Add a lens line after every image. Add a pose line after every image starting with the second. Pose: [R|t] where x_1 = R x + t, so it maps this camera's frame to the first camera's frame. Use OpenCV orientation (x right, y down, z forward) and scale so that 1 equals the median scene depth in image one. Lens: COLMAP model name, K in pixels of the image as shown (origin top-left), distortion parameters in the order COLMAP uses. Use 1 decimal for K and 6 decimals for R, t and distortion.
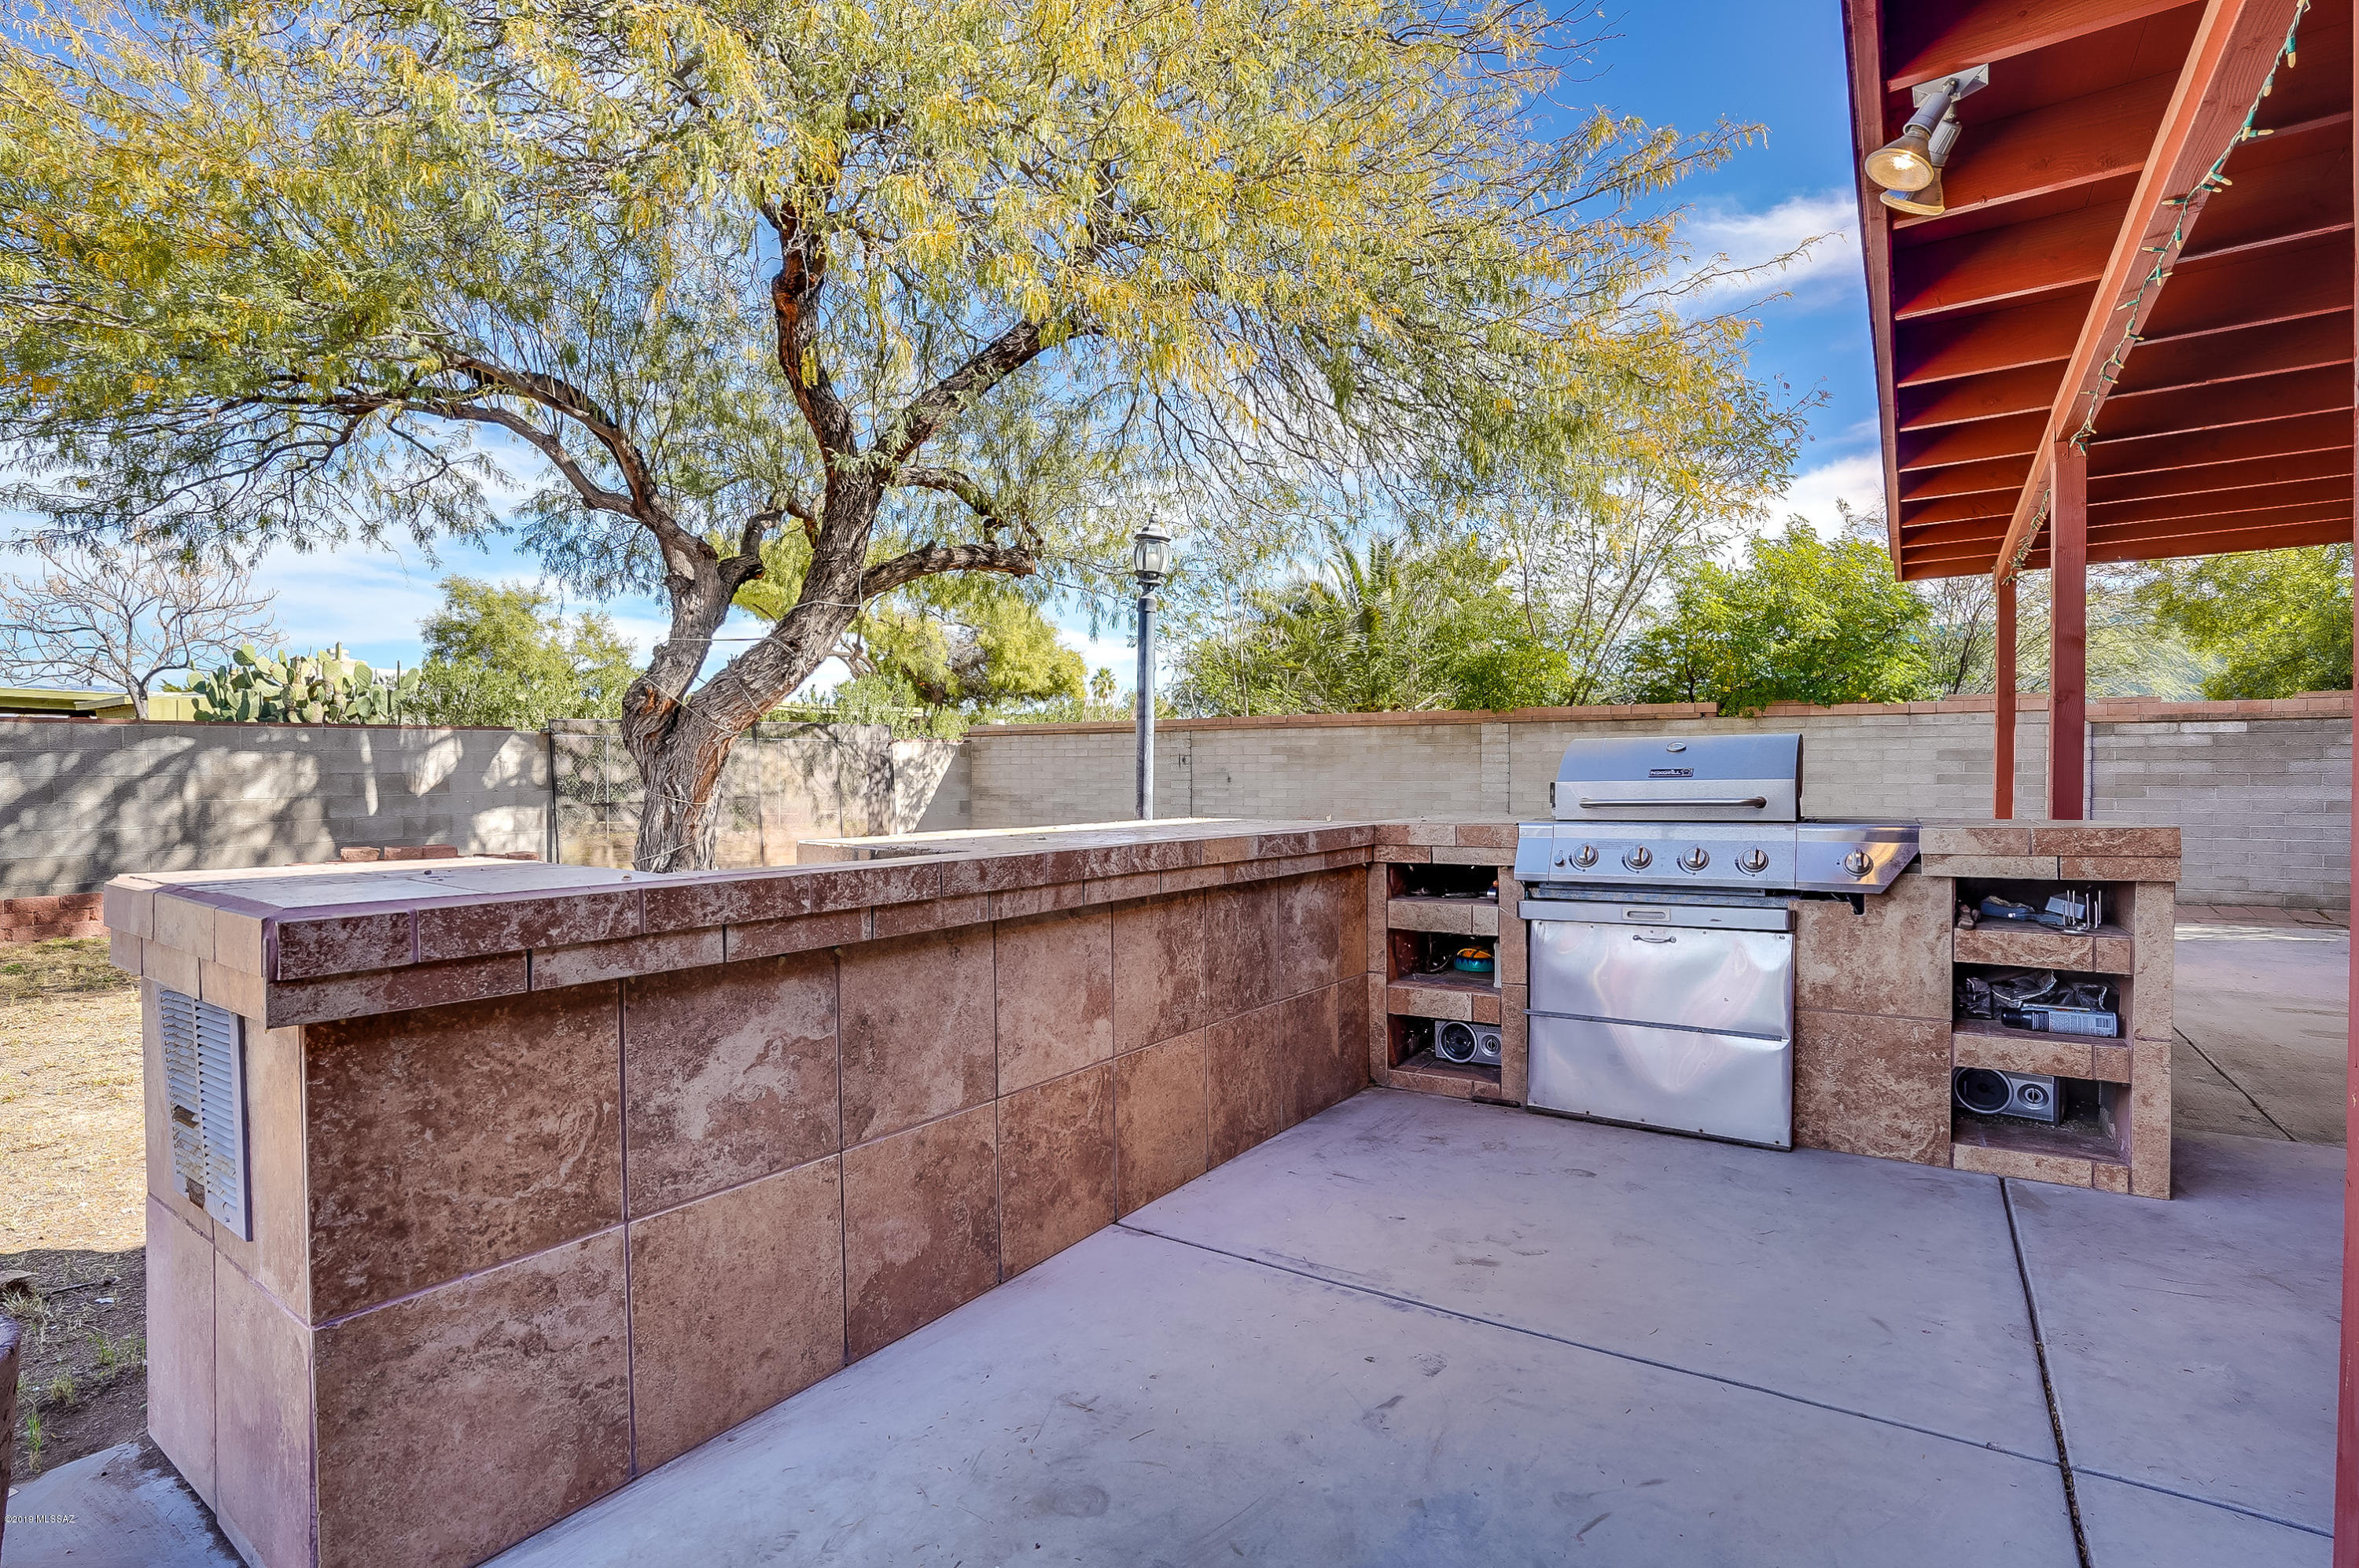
lens RADIAL K [[1102.9, 0, 1211.8], [0, 1102.9, 785.4], [0, 0, 1]] dist [-0.067210, 0.026082]
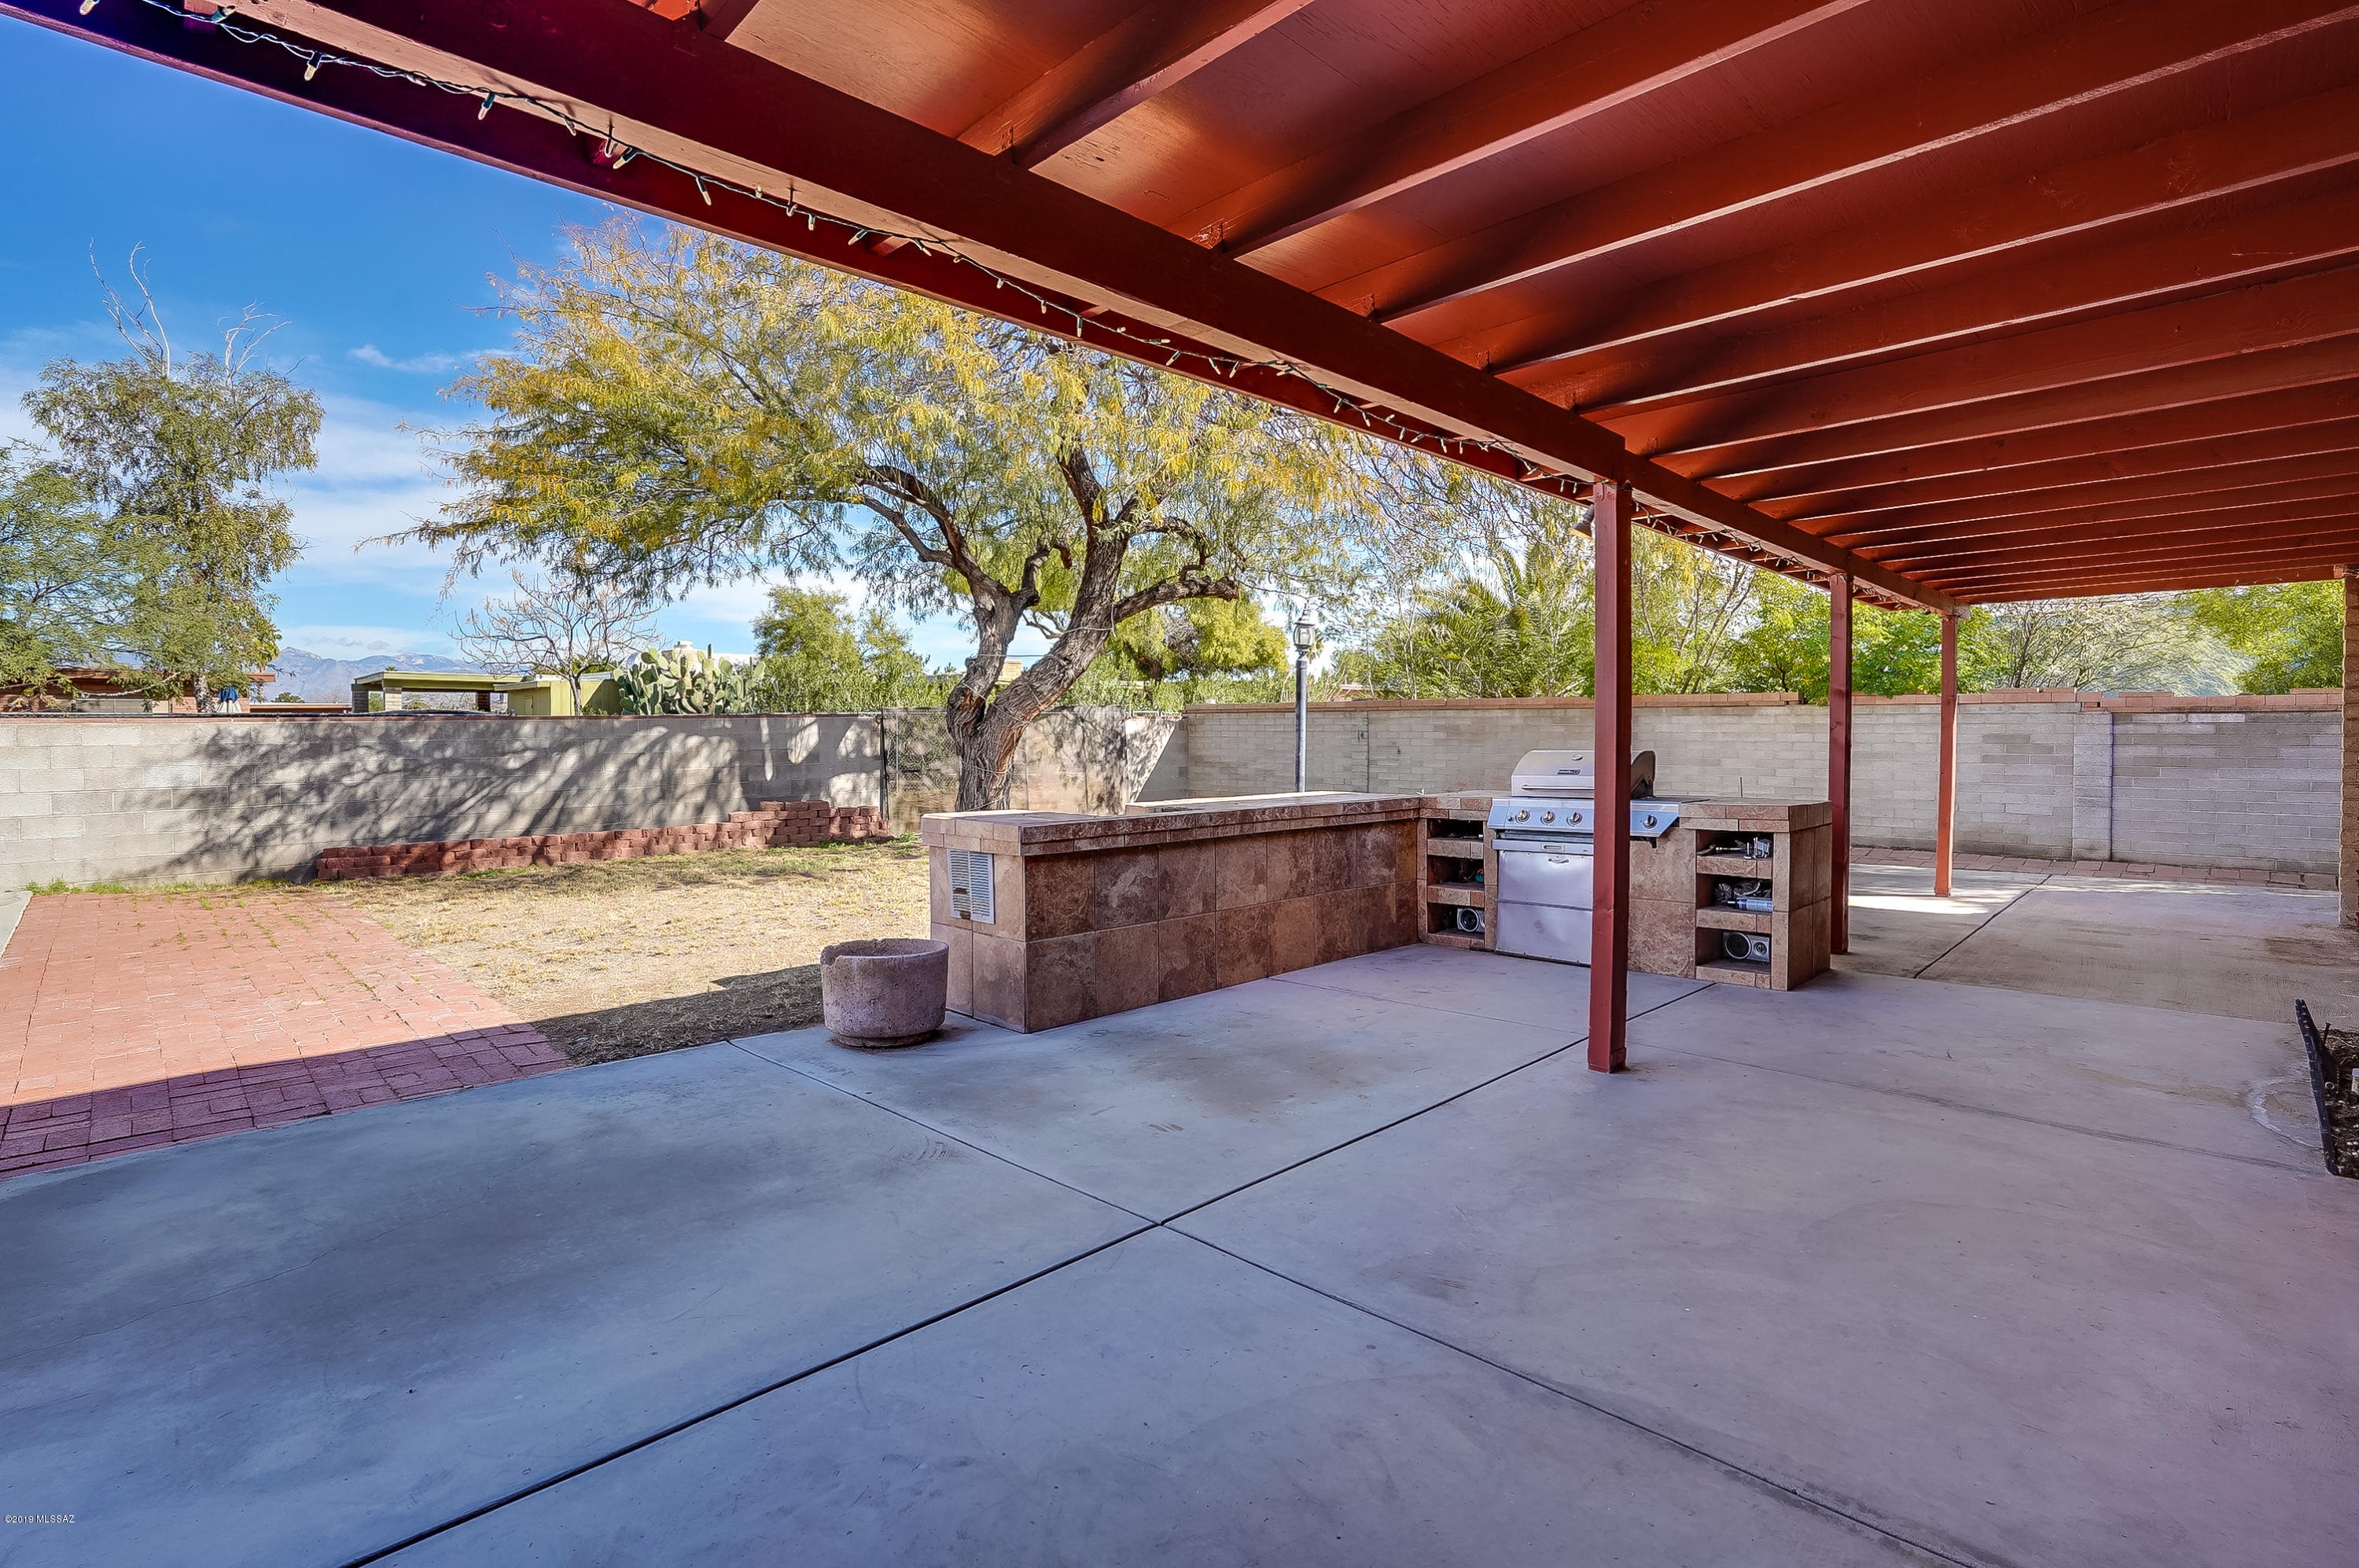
lens RADIAL K [[1102.9, 0, 1211.8], [0, 1102.9, 785.4], [0, 0, 1]] dist [-0.067210, 0.026082]
pose [[0.982379, 0.008605, -0.186700, 0.065981], [-0.001568, 0.999284, 0.037804, -0.022544], [0.186892, -0.036845, 0.981689, -0.368564]]
